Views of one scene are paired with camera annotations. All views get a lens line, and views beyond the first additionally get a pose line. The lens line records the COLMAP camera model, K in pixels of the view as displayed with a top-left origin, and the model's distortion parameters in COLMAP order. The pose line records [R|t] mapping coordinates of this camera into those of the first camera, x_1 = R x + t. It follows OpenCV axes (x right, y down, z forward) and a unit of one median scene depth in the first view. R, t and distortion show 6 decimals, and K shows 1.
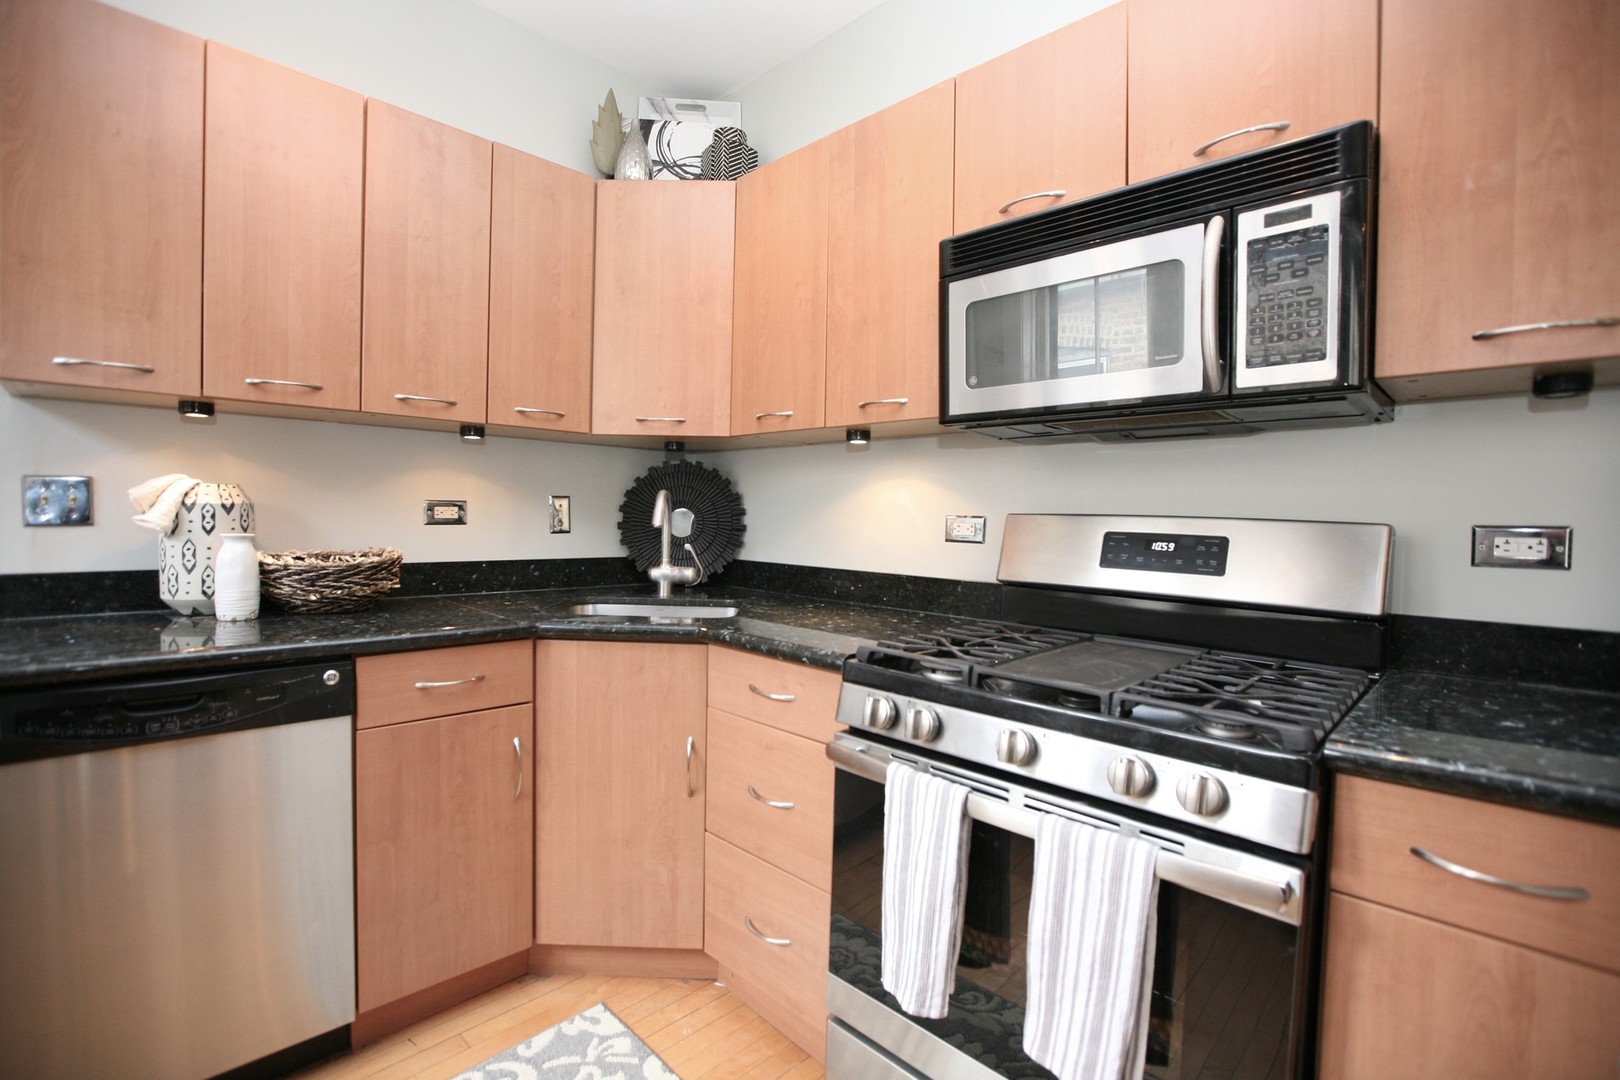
lens RADIAL K [[747.2, 0, 808.3], [0, 747.2, 537.0], [0, 0, 1]] dist [-0.058864, 0.025594]
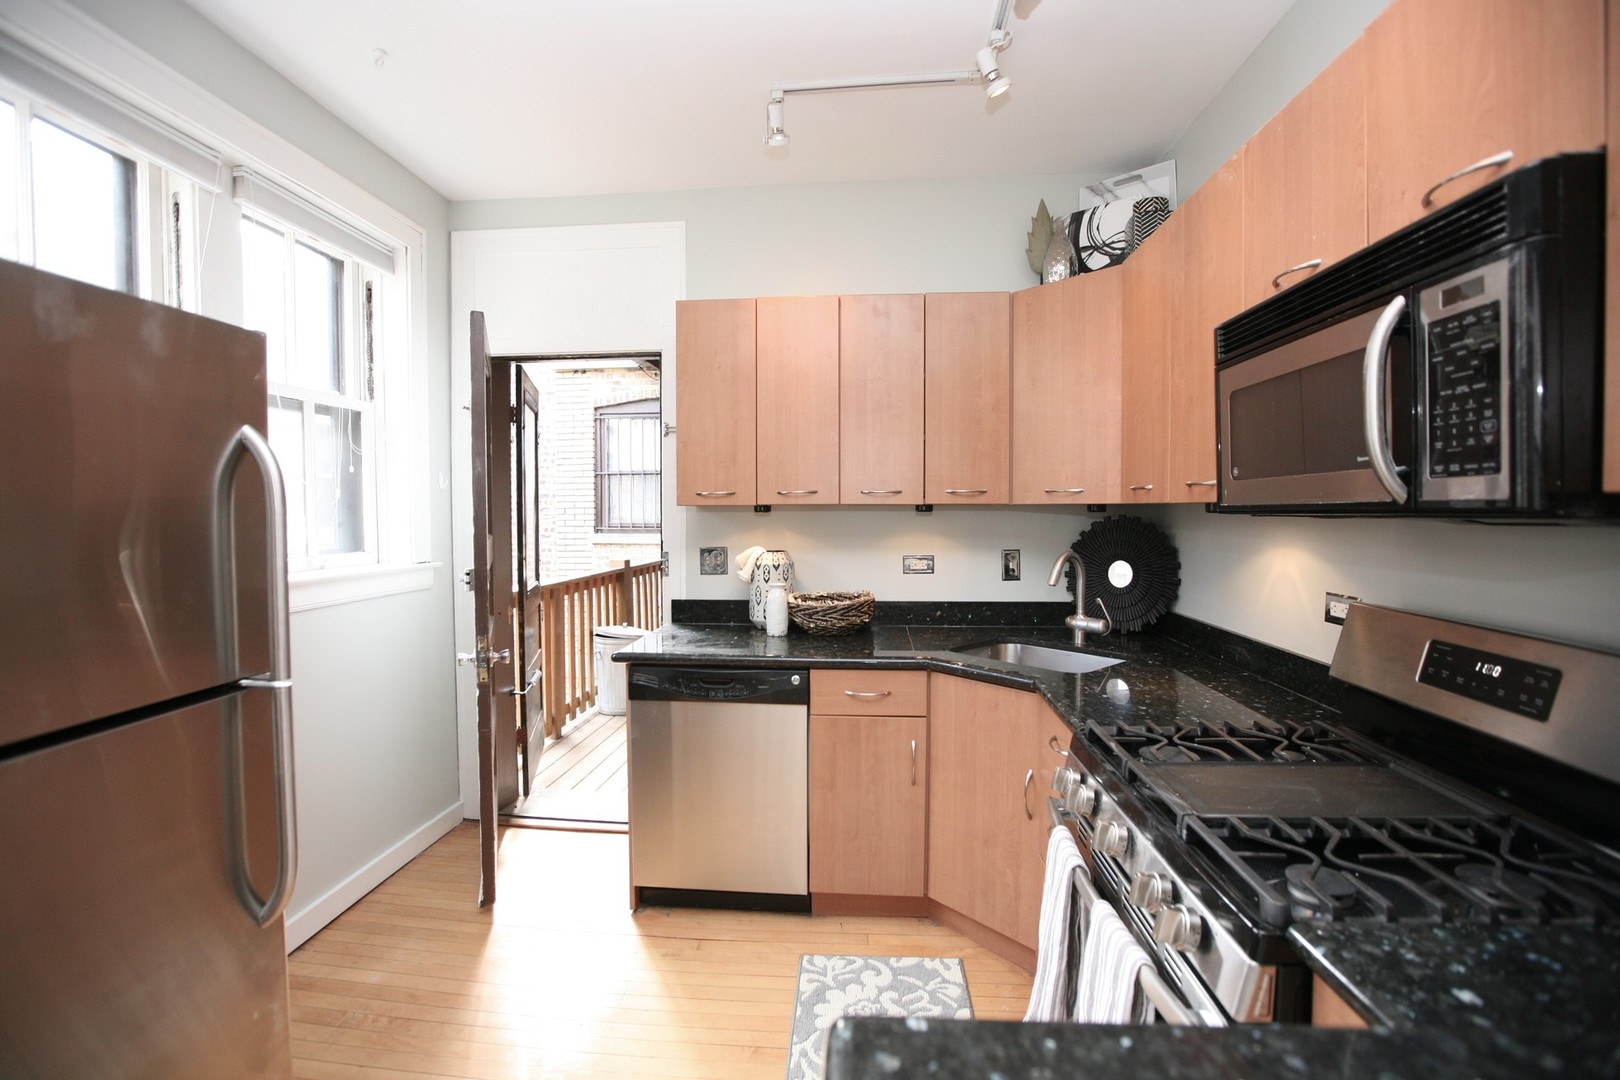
lens RADIAL K [[740.4, 0, 808.1], [0, 740.4, 538.2], [0, 0, 1]] dist [-0.057661, 0.022741]
pose [[0.648592, 0.007327, -0.761101, 0.534754], [-0.006058, 0.999972, 0.004464, -0.113560], [0.761112, 0.001716, 0.648618, -0.040831]]
